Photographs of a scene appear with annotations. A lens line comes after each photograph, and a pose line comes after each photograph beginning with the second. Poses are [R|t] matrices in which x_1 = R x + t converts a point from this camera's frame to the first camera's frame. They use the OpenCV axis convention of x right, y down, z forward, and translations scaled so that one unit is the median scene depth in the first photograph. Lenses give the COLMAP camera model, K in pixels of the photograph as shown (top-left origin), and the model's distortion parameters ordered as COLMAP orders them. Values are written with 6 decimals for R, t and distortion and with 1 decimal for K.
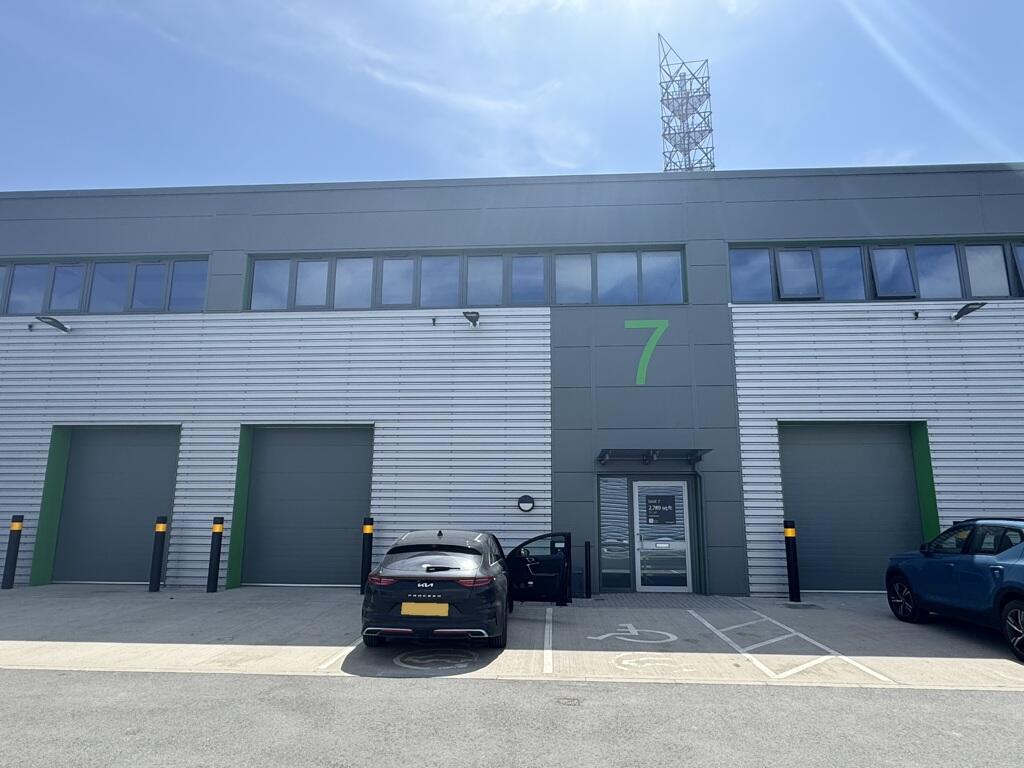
lens RADIAL K [[648.8, 0, 527.7], [0, 648.8, 383.1], [0, 0, 1]] dist [0.007567, -0.003388]
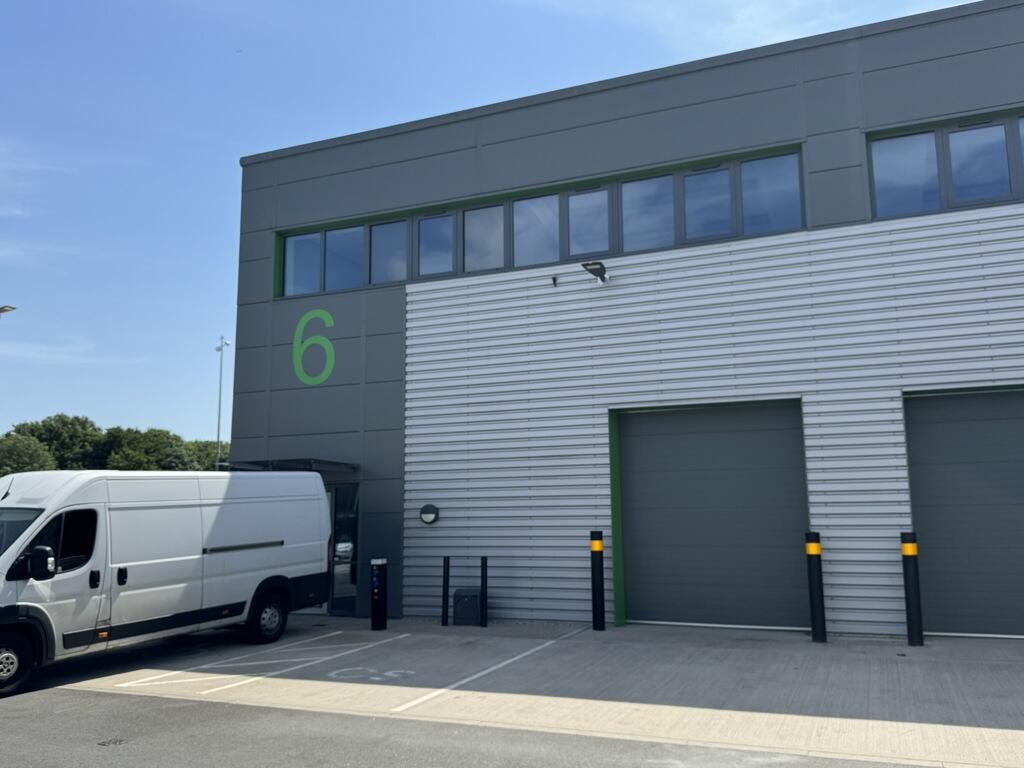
lens RADIAL K [[864.7, 0, 508.8], [0, 864.7, 386.8], [0, 0, 1]] dist [0.087874, -0.022136]
pose [[0.946097, -0.063725, -0.317552, -0.244522], [0.076407, 0.996694, 0.027631, 0.001754], [0.314742, -0.050405, 0.947838, 0.017271]]
